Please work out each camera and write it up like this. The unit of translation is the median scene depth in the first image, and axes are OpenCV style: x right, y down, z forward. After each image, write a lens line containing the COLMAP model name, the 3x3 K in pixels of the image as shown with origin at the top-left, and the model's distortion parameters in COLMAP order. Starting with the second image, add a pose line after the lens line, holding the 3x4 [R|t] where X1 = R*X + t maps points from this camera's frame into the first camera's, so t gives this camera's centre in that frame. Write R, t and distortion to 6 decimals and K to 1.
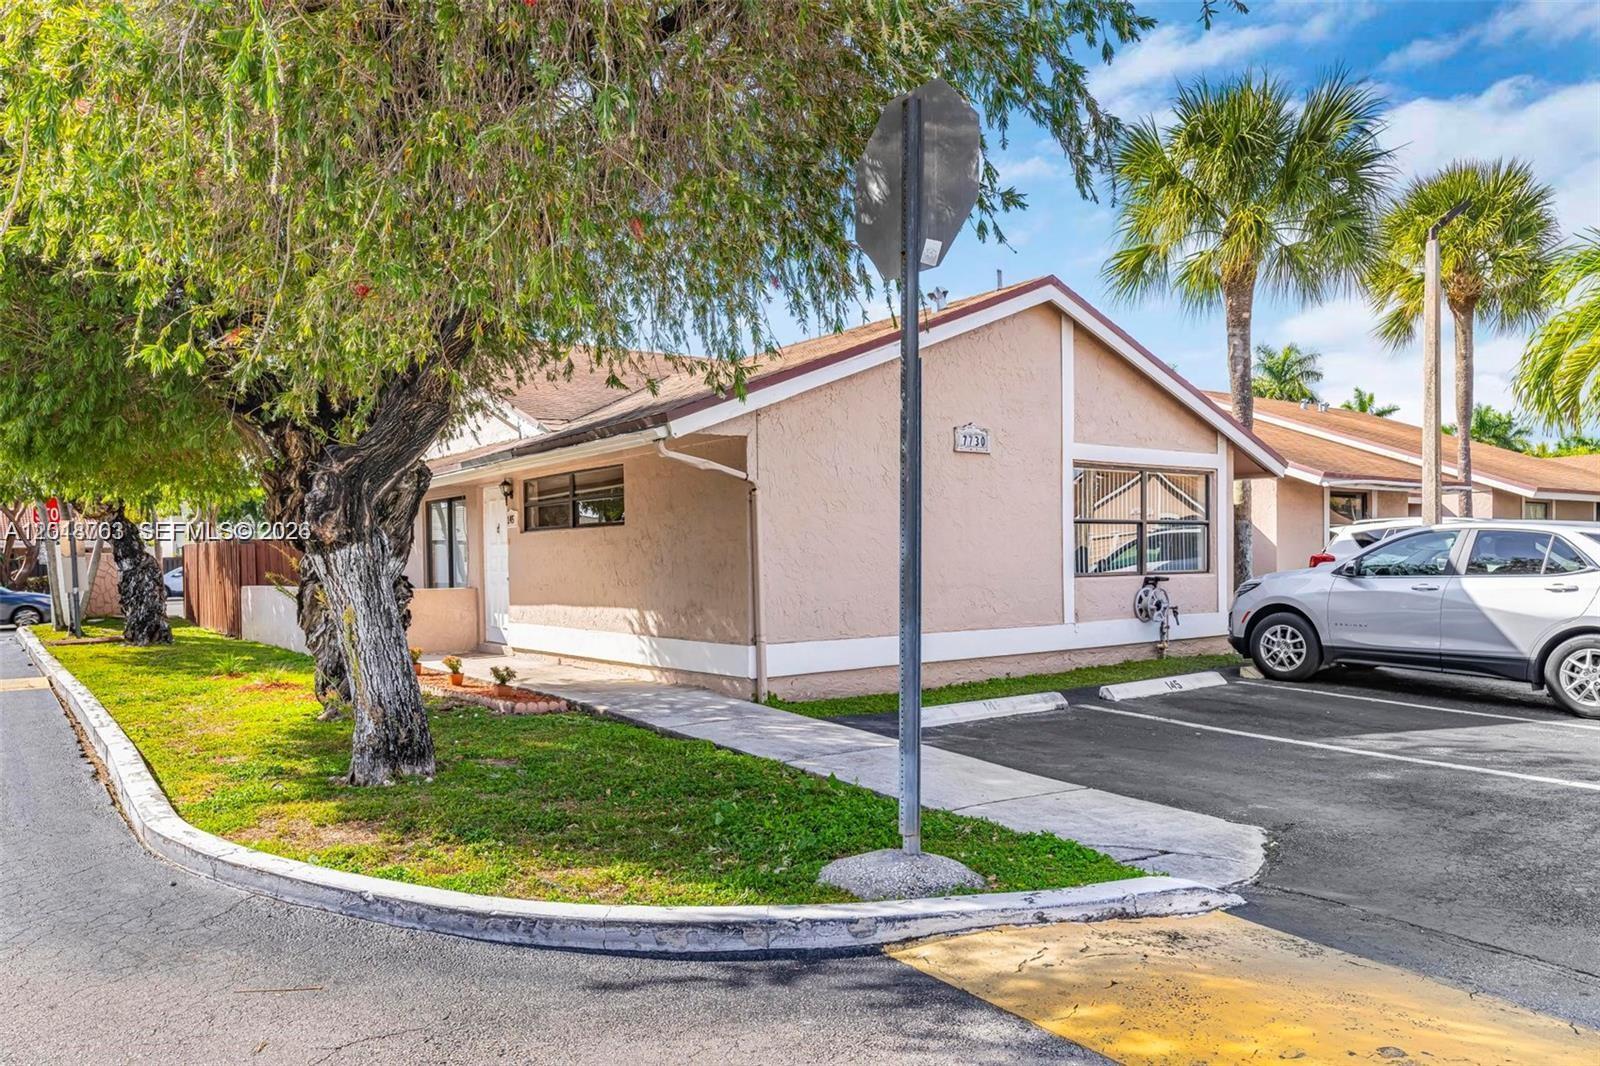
lens RADIAL K [[1100.3, 0, 801.2], [0, 1100.3, 537.1], [0, 0, 1]] dist [-0.000642, 0.000185]
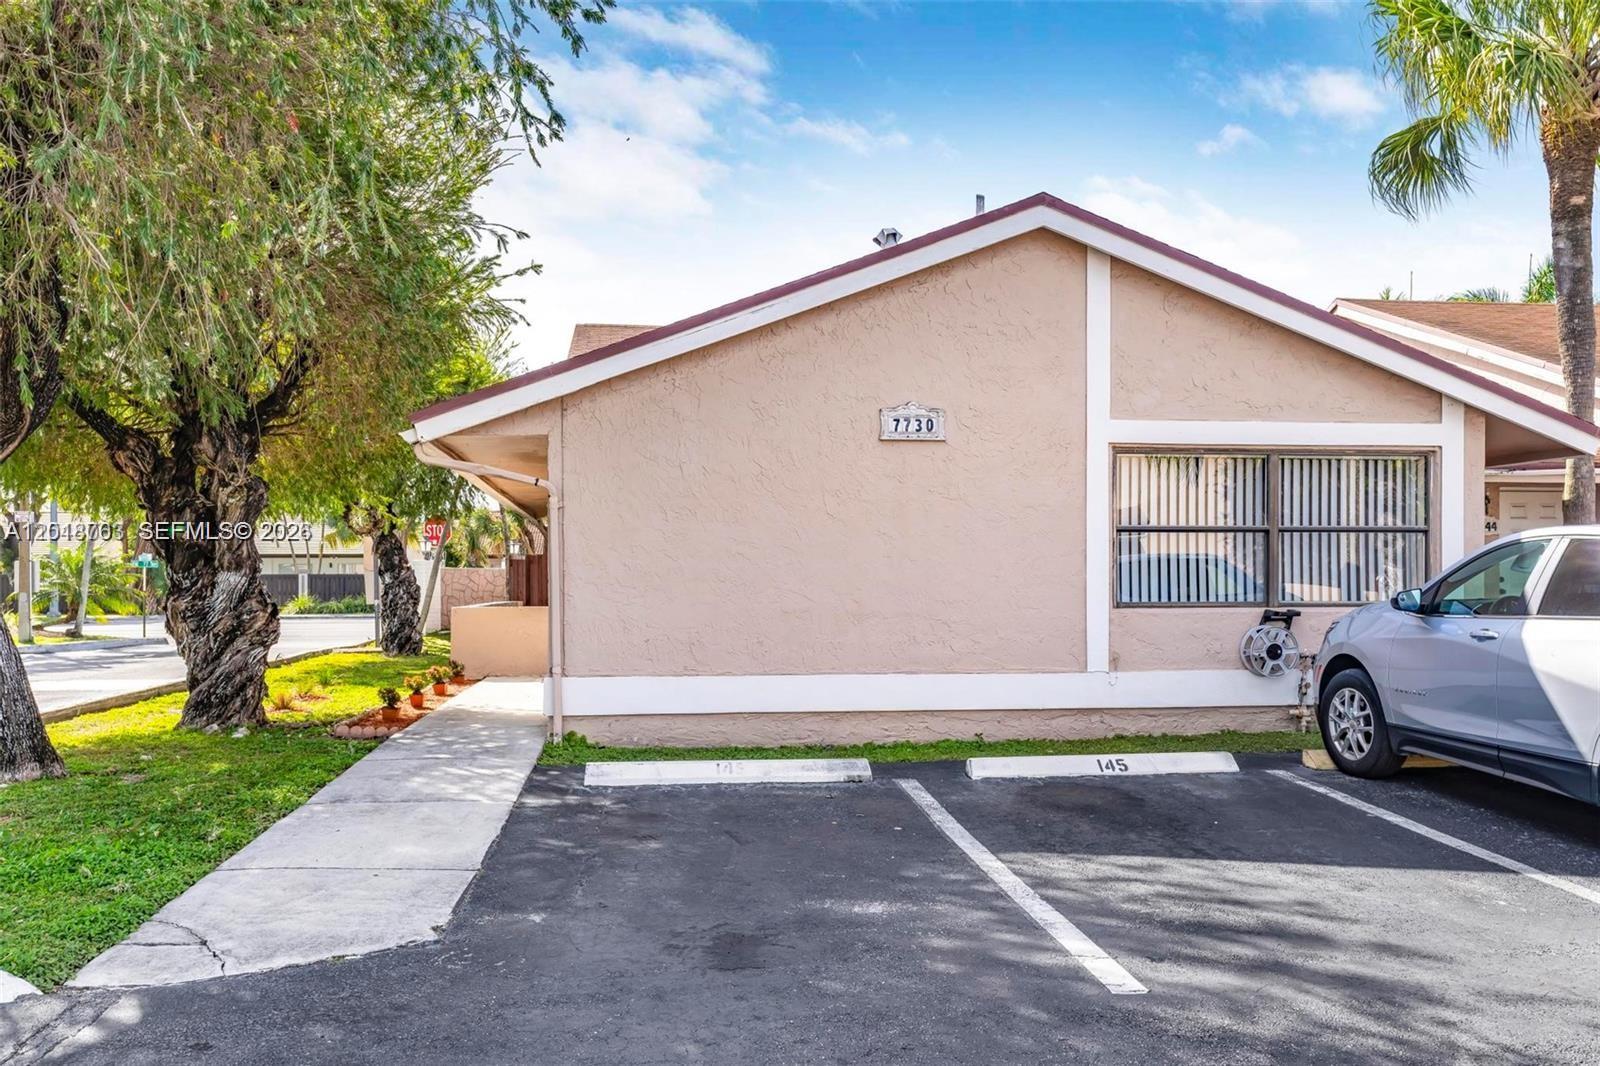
lens RADIAL K [[1310.1, 0, 798.9], [0, 1310.1, 536.9], [0, 0, 1]] dist [0.003281, 0.002539]
pose [[0.867872, -0.006131, -0.496751, 0.540578], [0.000130, 0.999927, -0.012114, 0.000930], [0.496789, 0.010448, 0.867809, 0.175060]]
